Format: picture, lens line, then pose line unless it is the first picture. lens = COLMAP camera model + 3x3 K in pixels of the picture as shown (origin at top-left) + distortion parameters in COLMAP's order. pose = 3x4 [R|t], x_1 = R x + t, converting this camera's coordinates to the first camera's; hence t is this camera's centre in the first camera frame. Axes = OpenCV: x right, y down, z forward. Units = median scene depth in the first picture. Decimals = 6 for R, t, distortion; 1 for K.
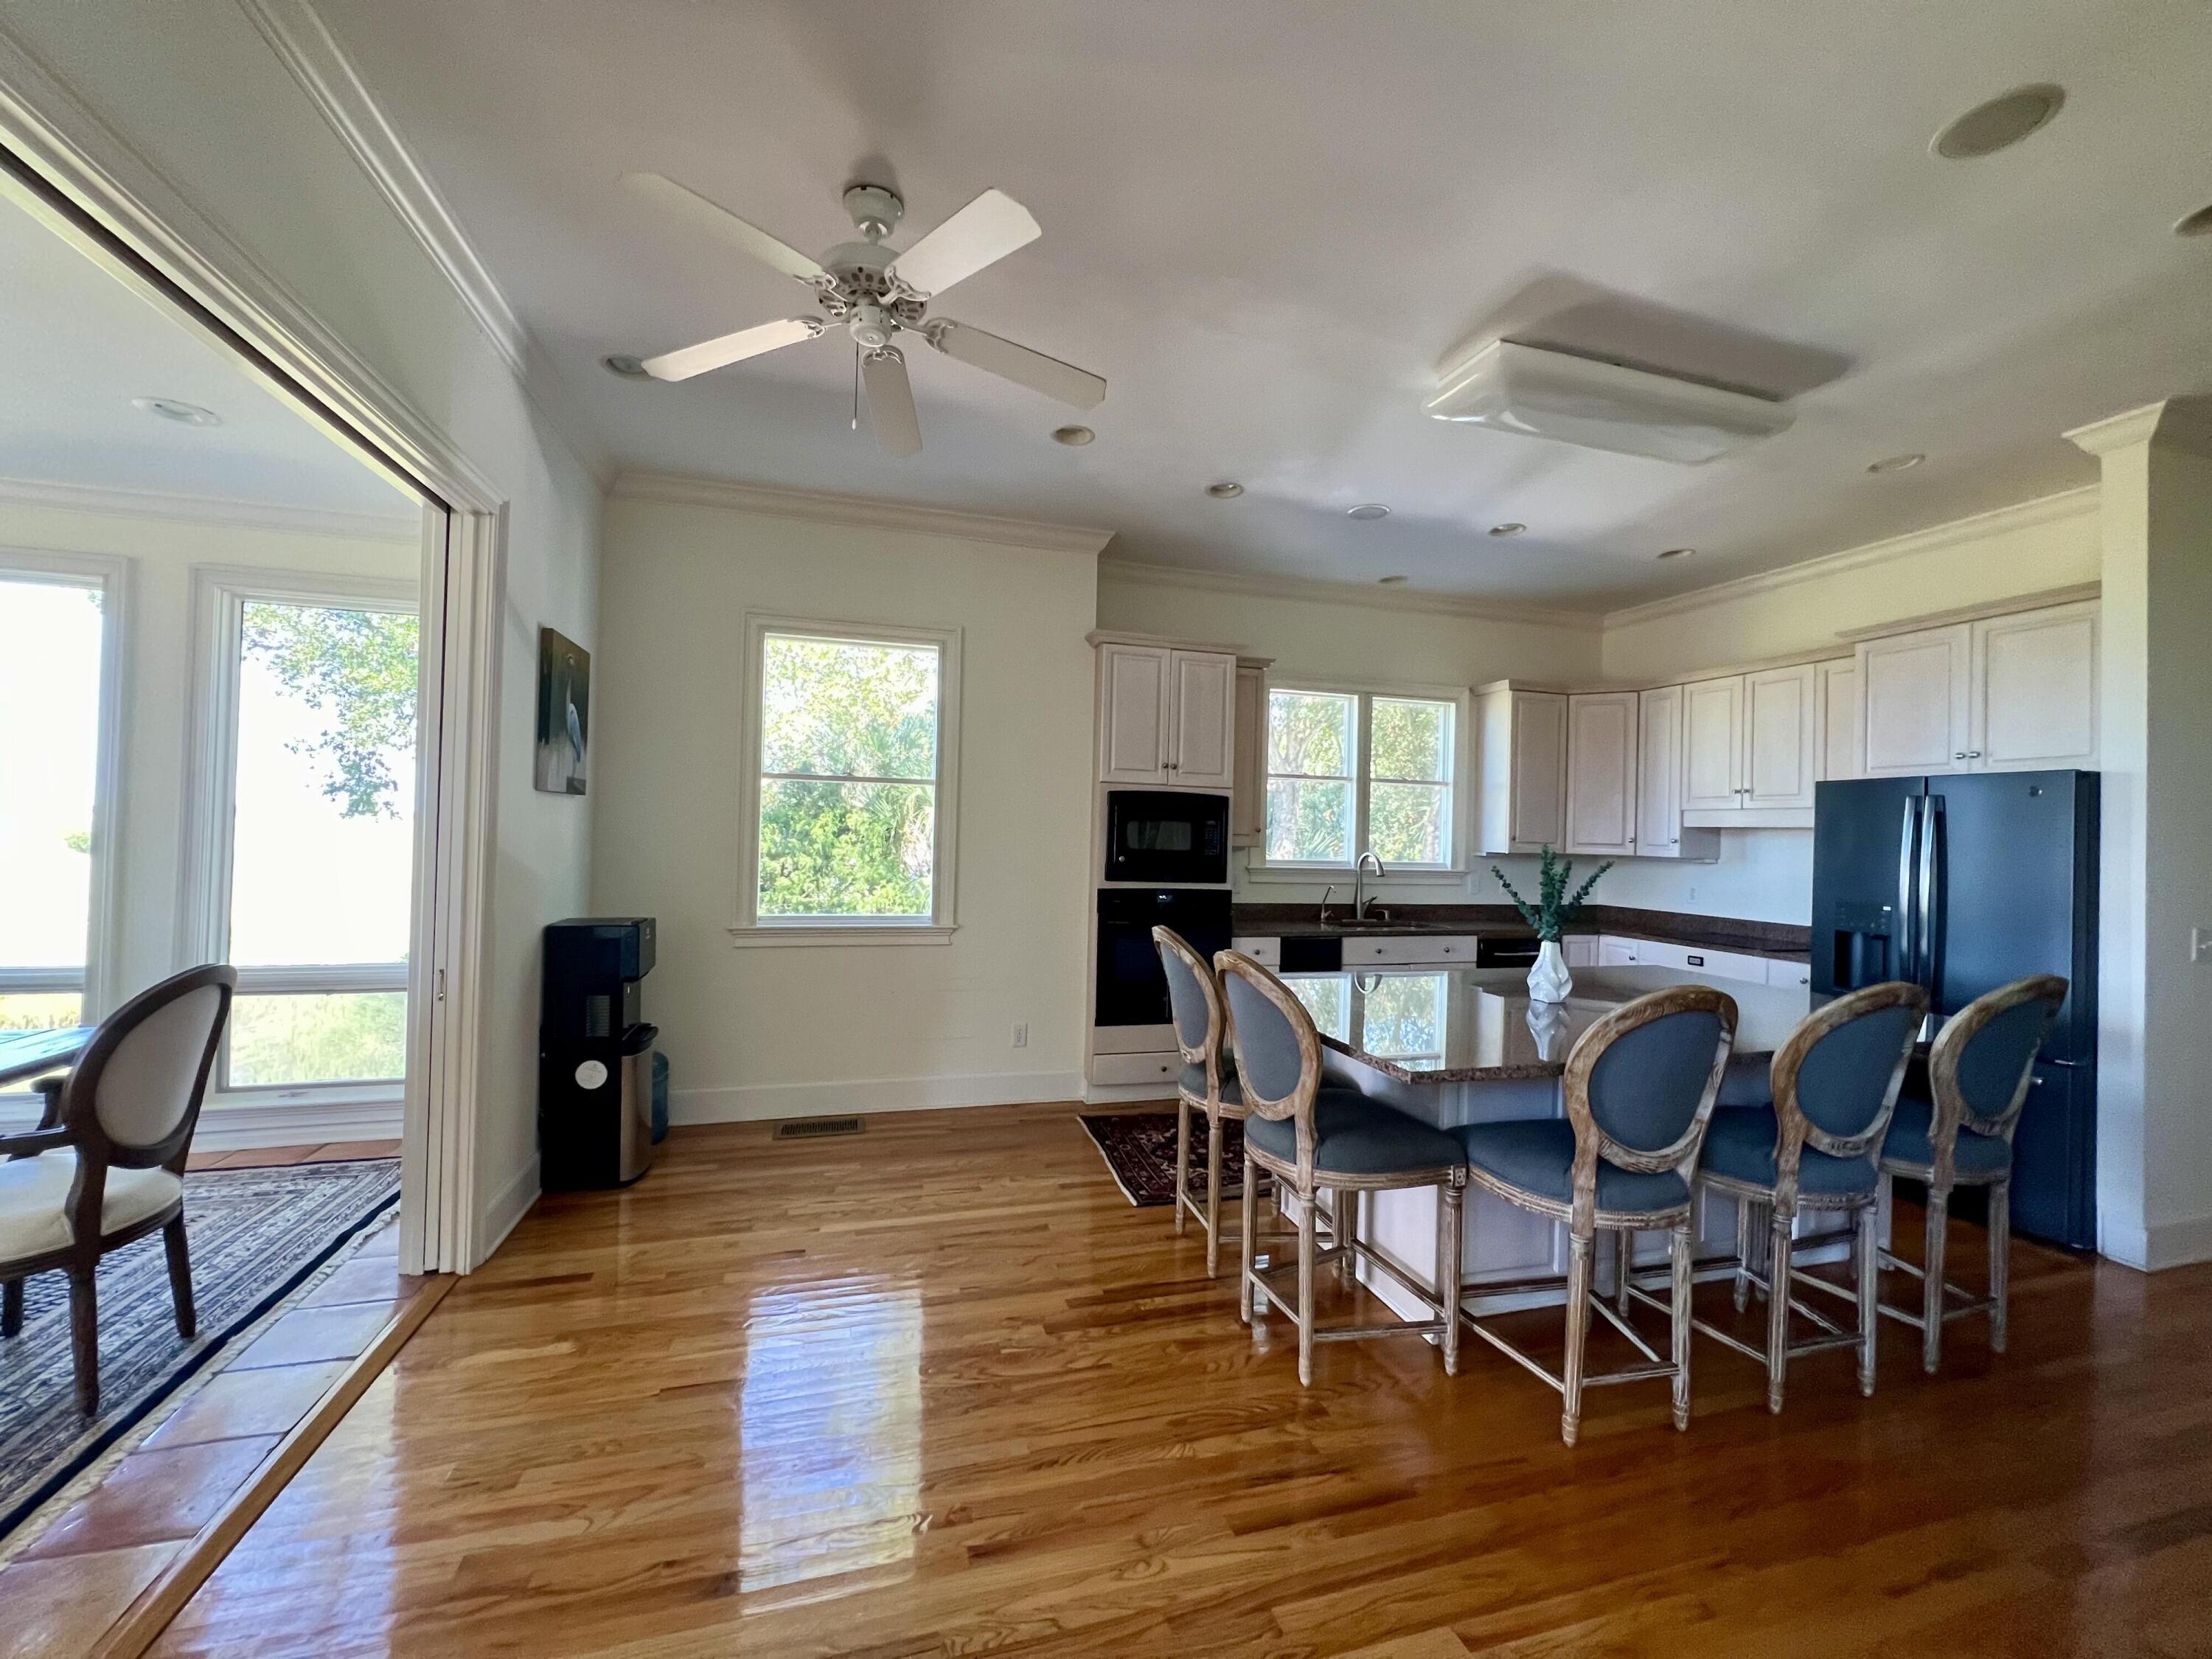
lens RADIAL K [[868.6, 0, 1106.0], [0, 868.6, 829.5], [0, 0, 1]] dist [-0.000020, 0.000153]
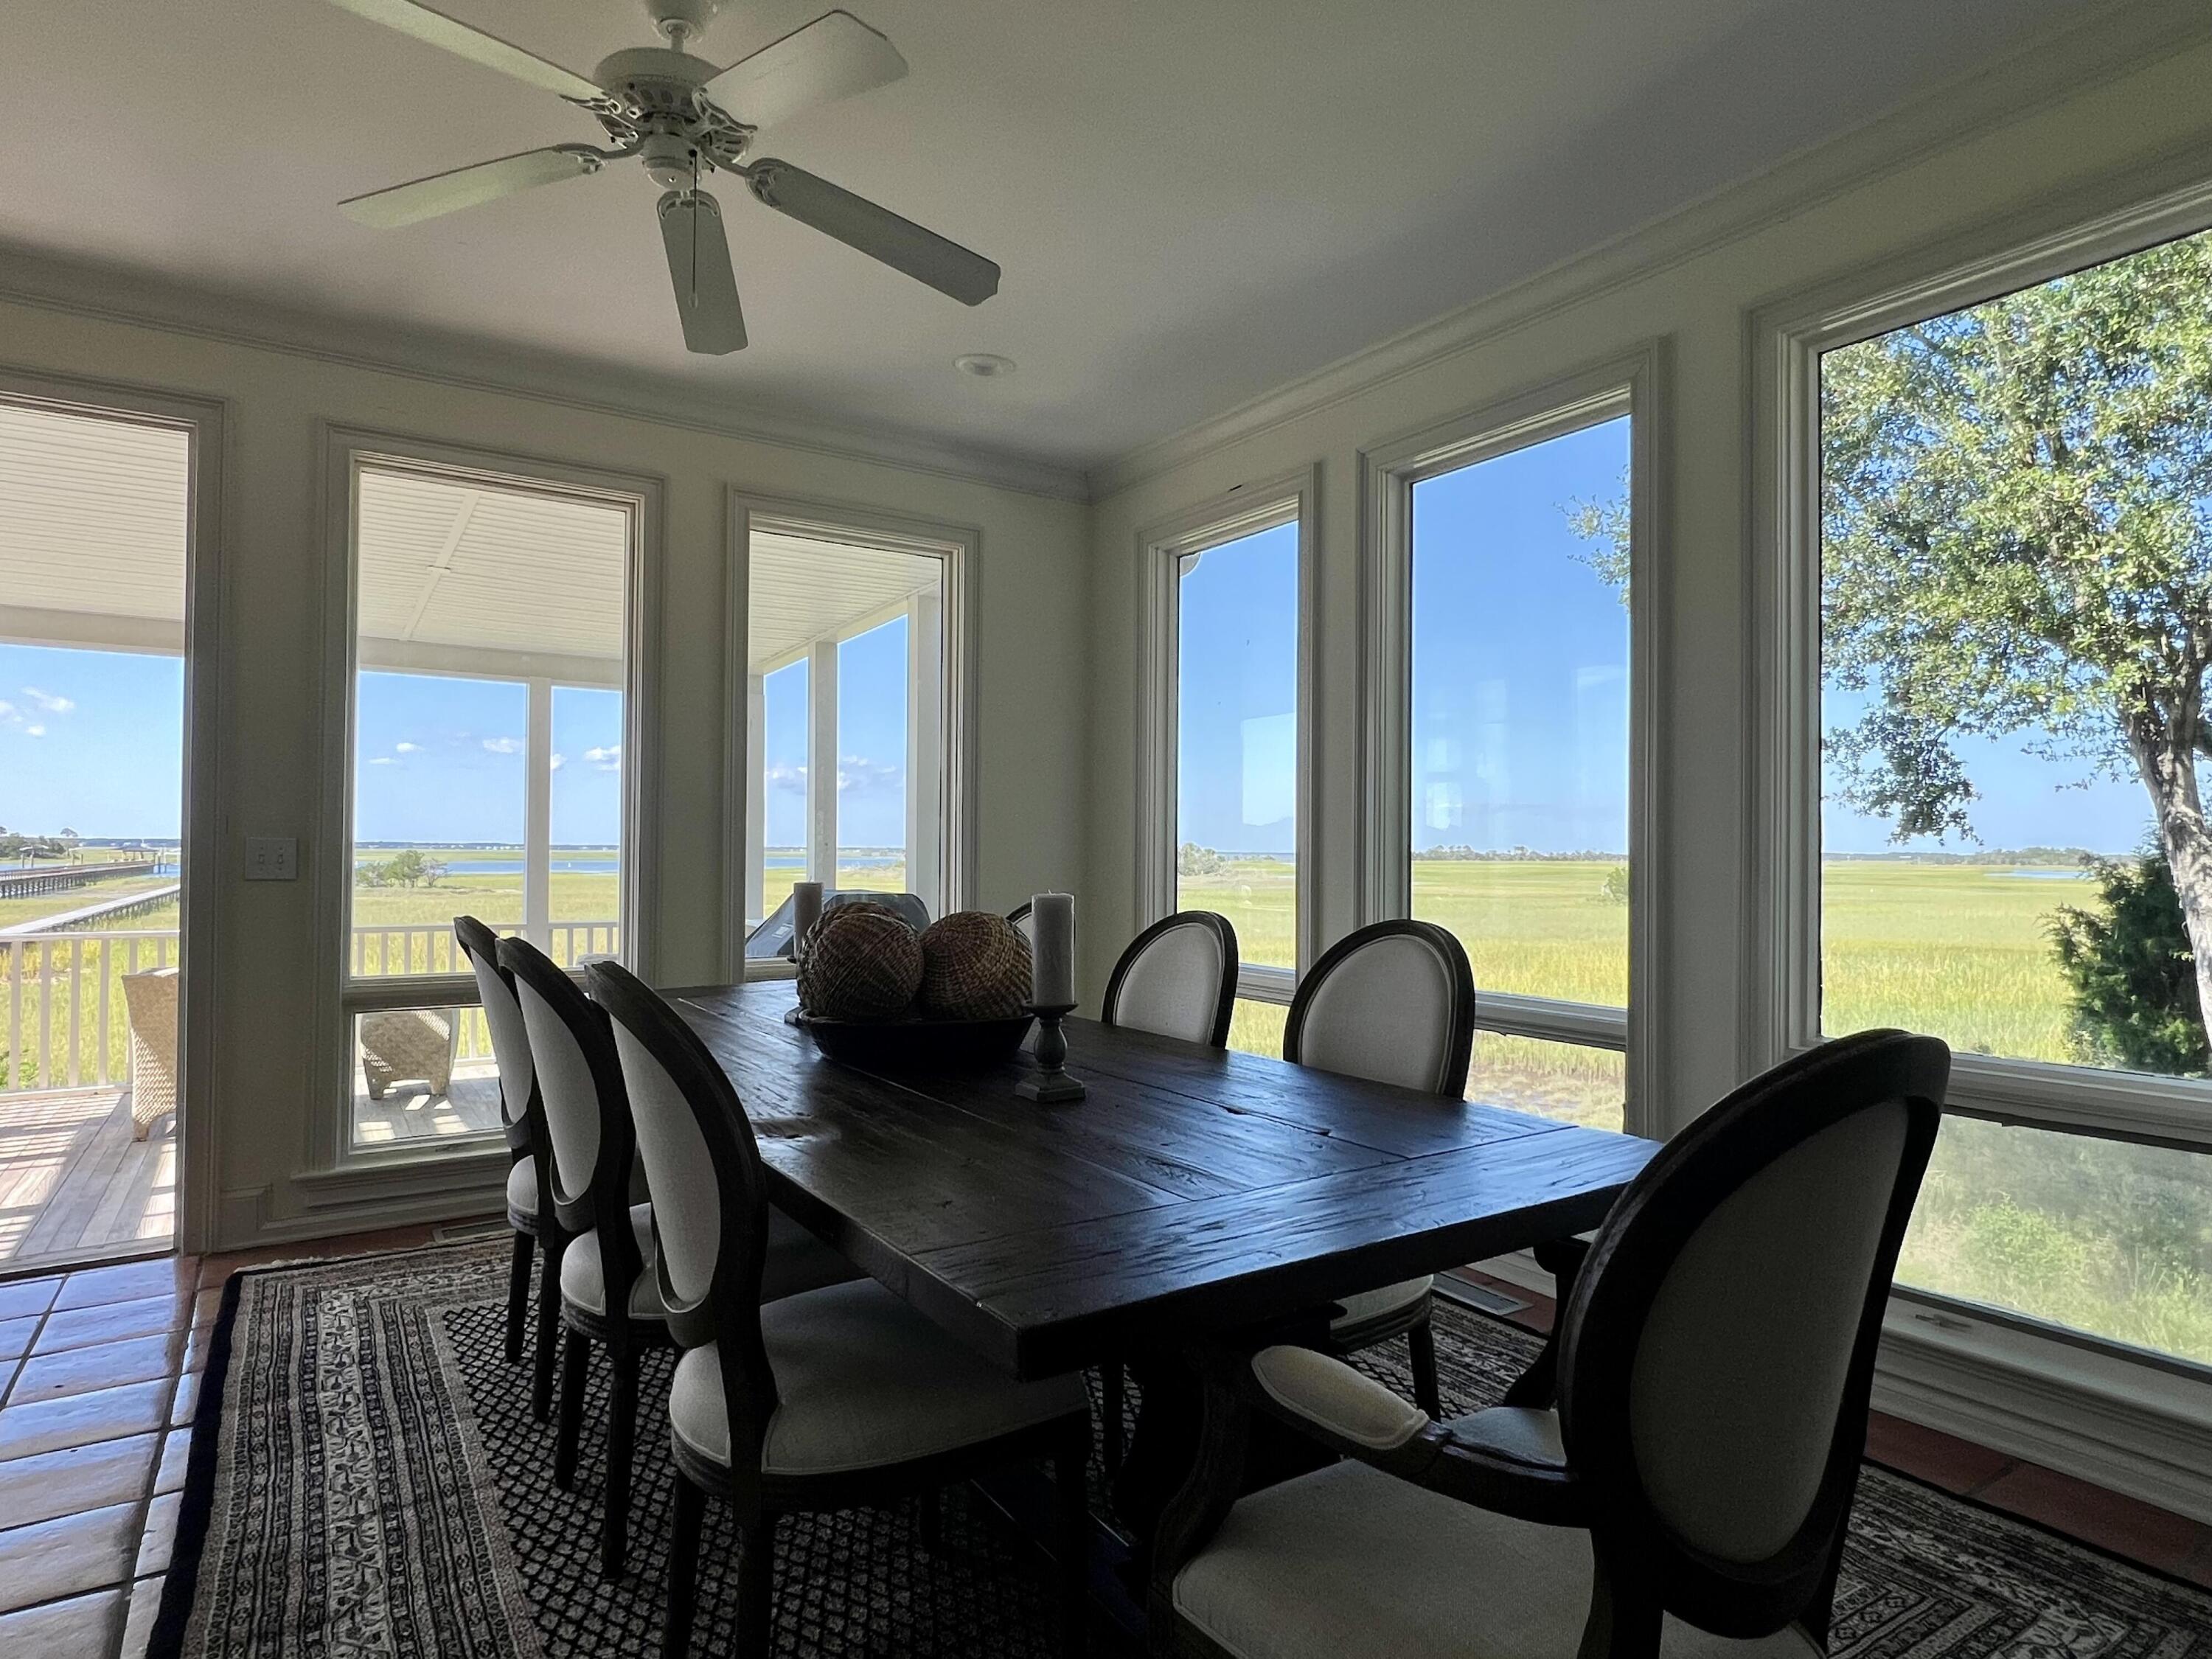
lens RADIAL K [[1222.5, 0, 1106.0], [0, 1222.5, 829.5], [0, 0, 1]] dist [-0.007071, -0.001264]
pose [[0.292964, -0.048457, -0.954895, -0.433658], [0.004488, 0.998774, -0.049306, 0.067996], [0.956113, 0.010160, 0.292822, 0.374688]]
